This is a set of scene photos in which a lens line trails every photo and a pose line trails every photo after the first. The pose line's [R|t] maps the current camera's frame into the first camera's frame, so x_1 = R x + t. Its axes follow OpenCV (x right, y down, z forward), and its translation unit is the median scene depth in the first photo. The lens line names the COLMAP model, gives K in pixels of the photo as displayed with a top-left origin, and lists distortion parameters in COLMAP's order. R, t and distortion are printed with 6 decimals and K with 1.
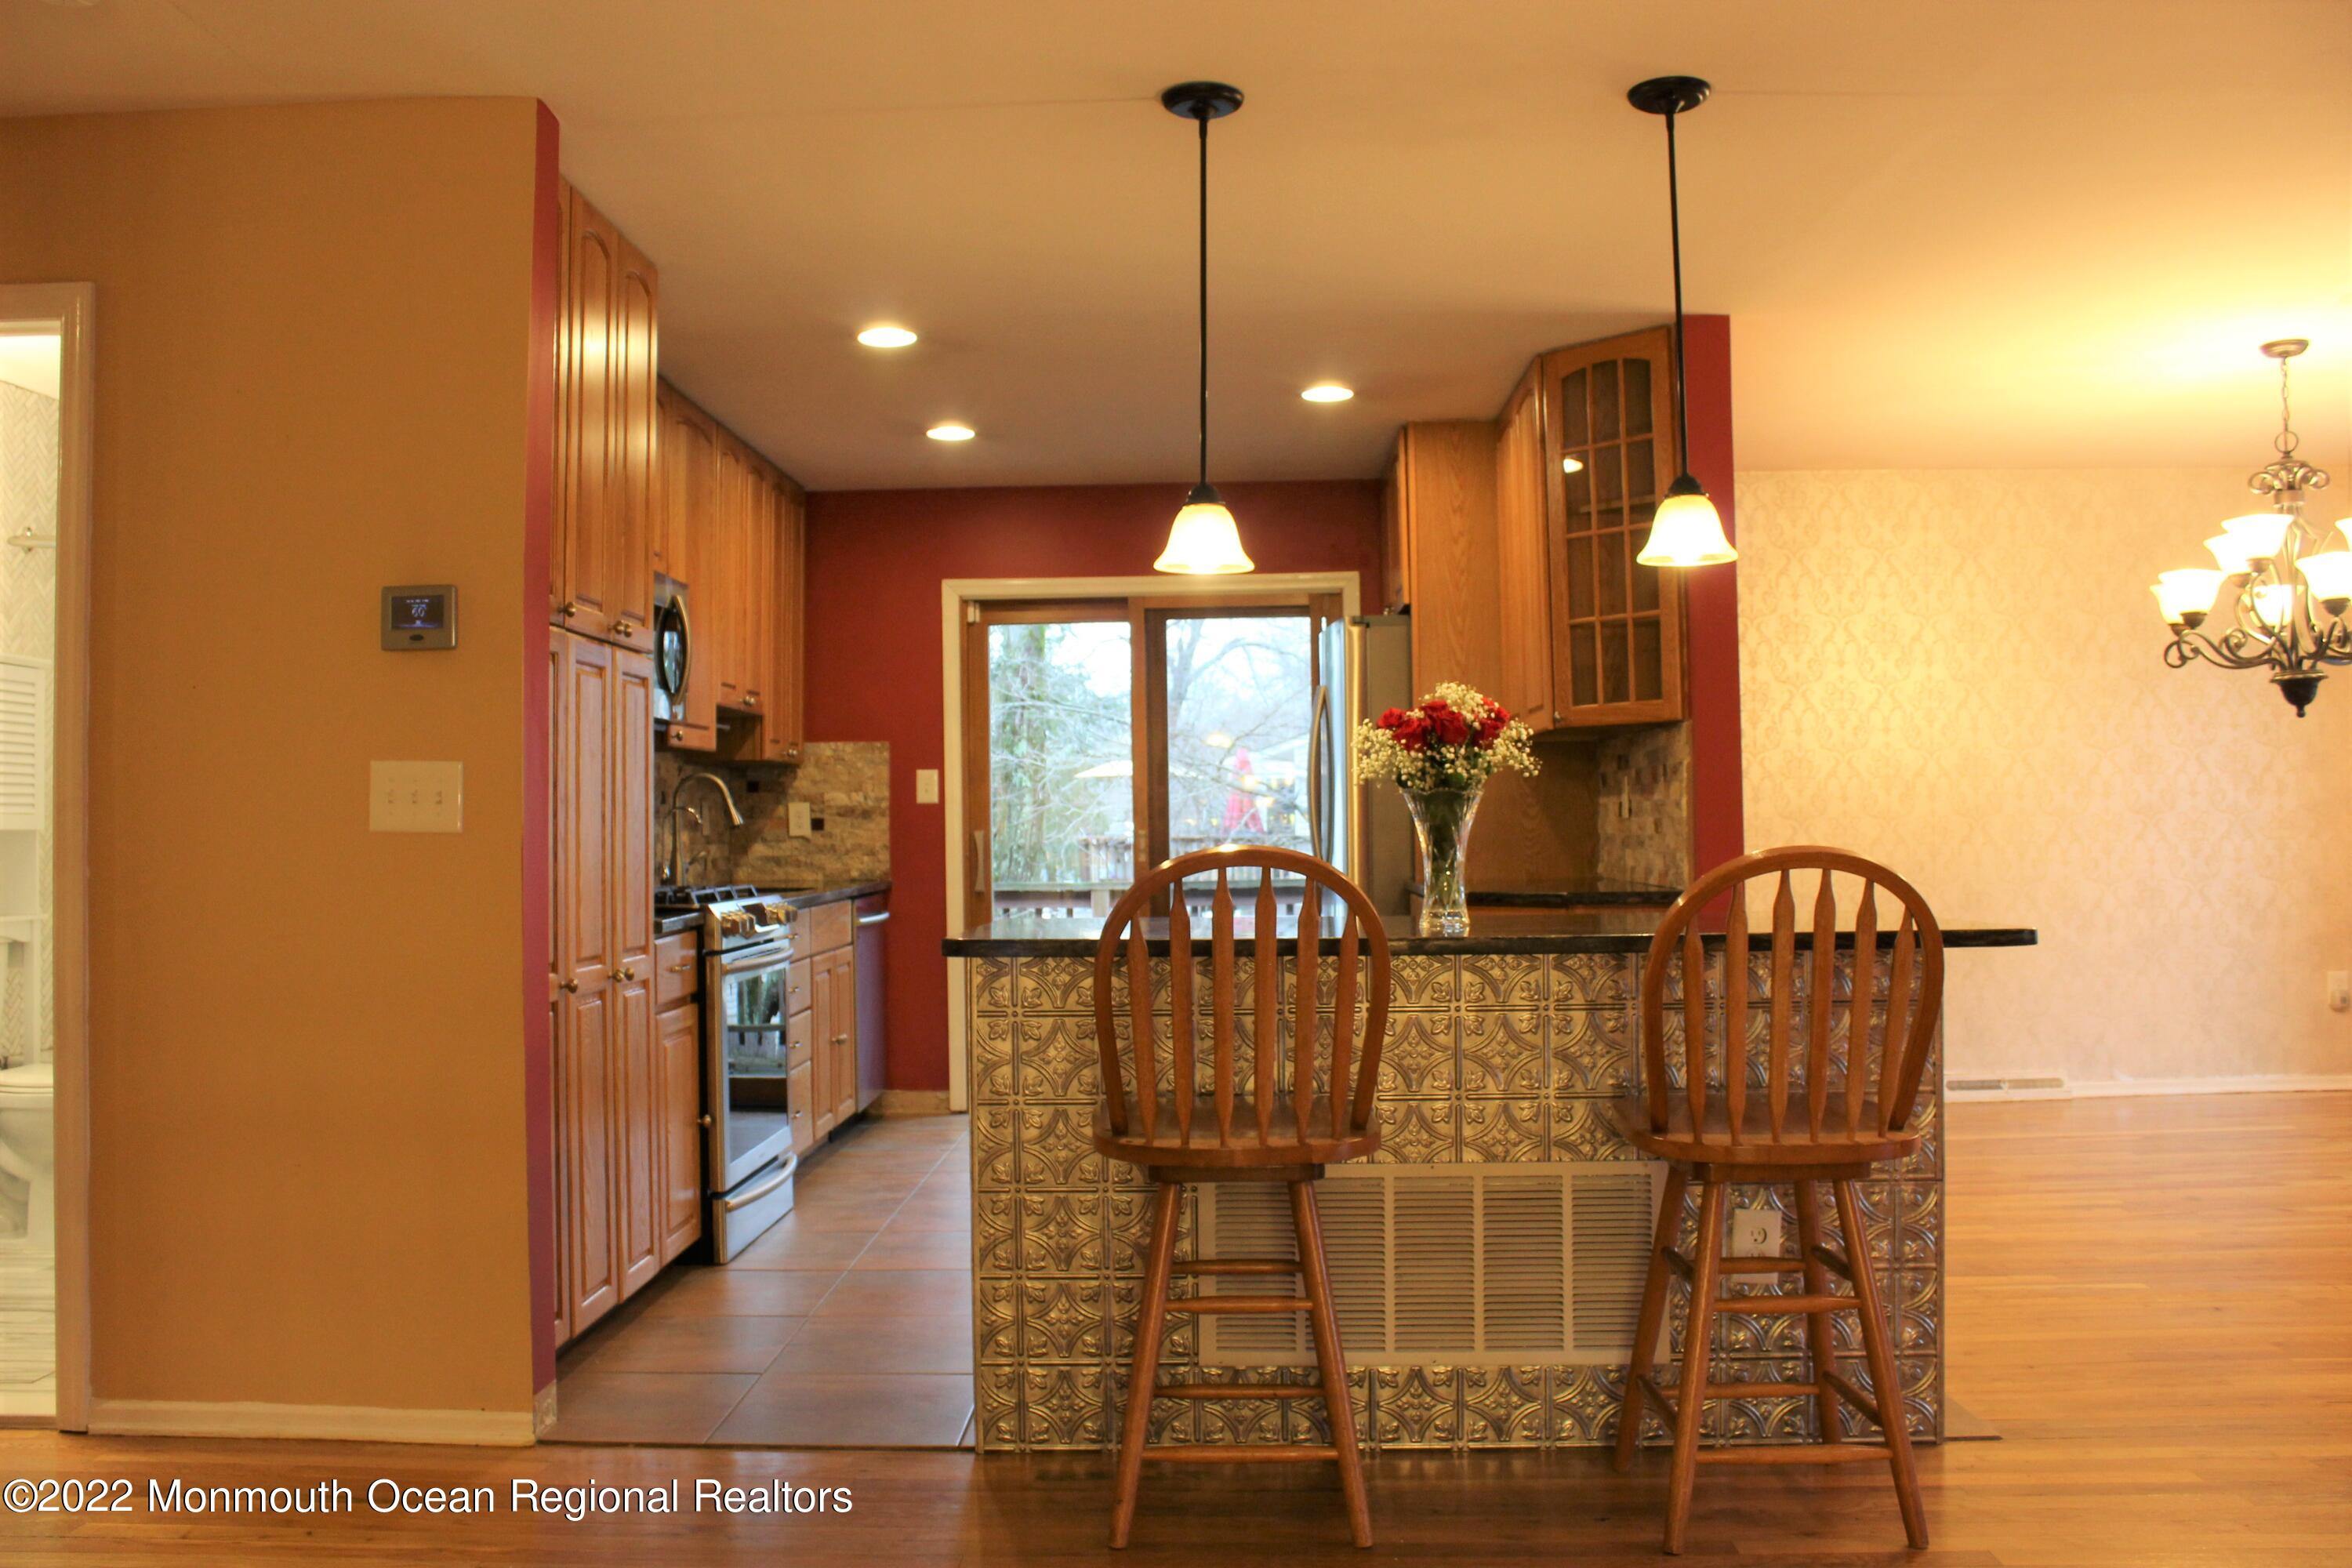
lens RADIAL K [[1972.9, 0, 1165.4], [0, 1972.9, 774.2], [0, 0, 1]] dist [-0.149169, 0.124280]
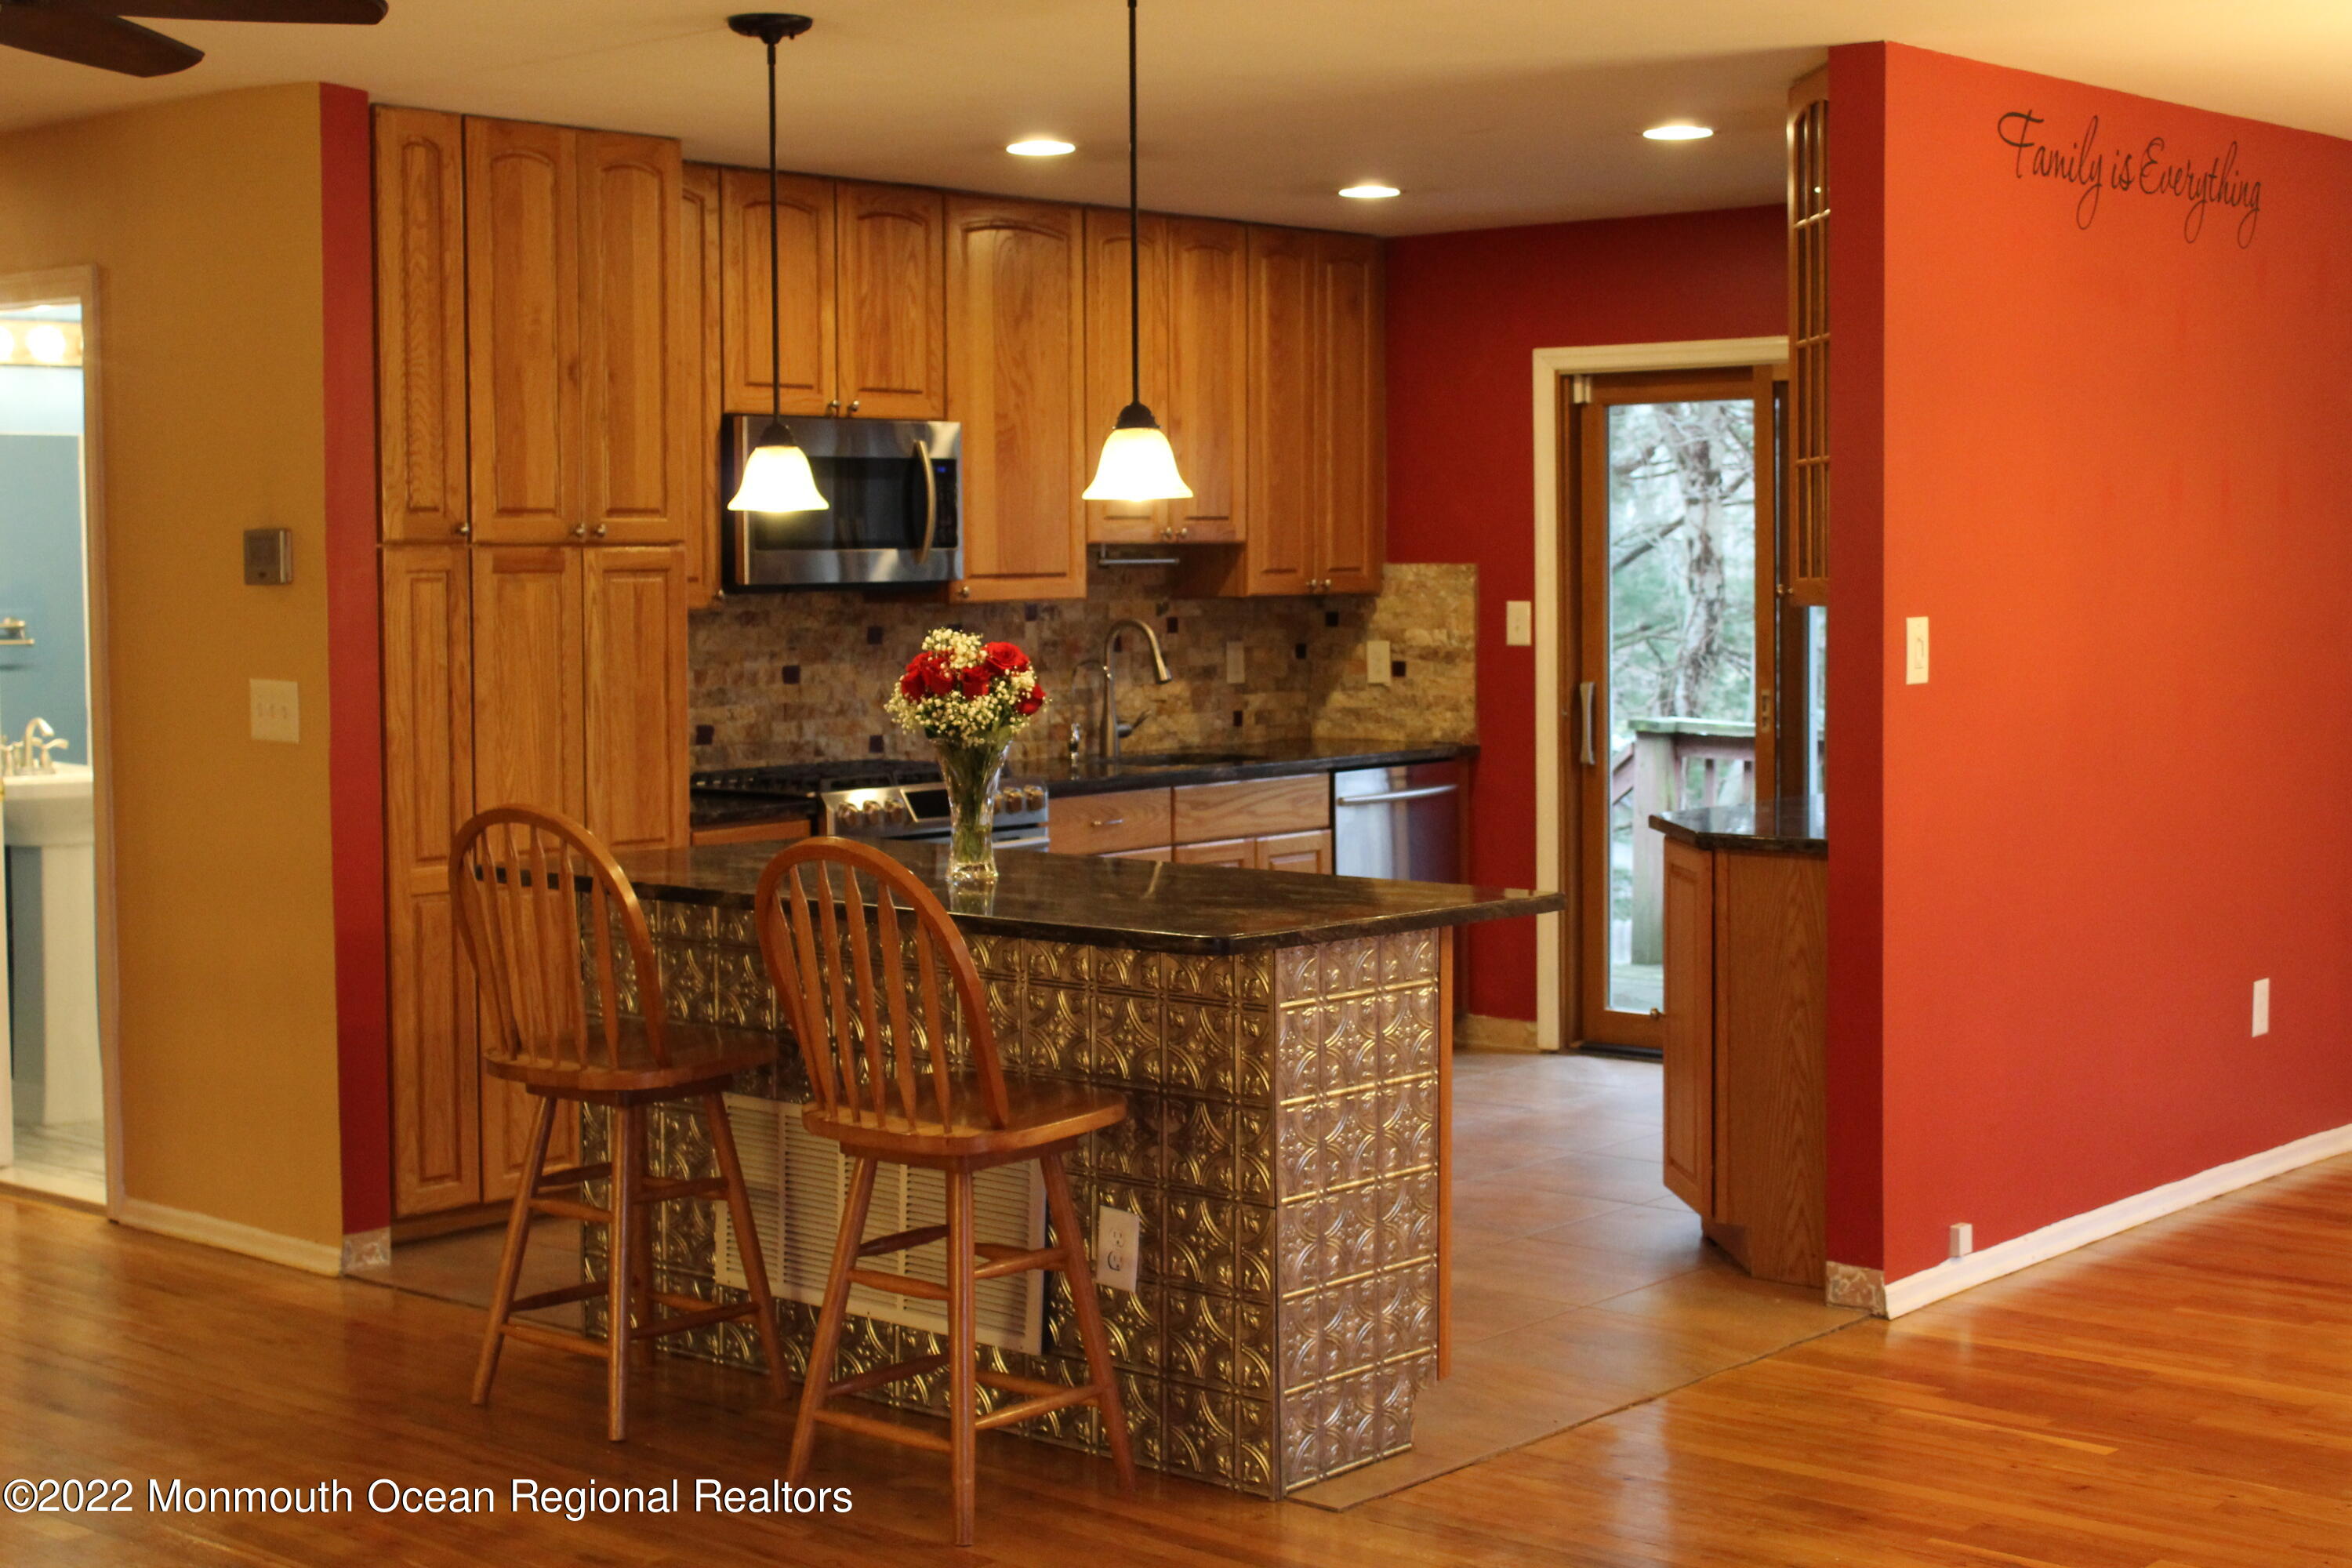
lens RADIAL K [[3388.6, 0, 1175.4], [0, 3388.6, 782.9], [0, 0, 1]] dist [-0.096212, 0.000000]
pose [[0.774110, 0.048843, -0.631164, 0.606803], [0.016072, 0.995181, 0.096725, -0.061177], [0.632847, -0.085020, 0.769595, -0.096732]]
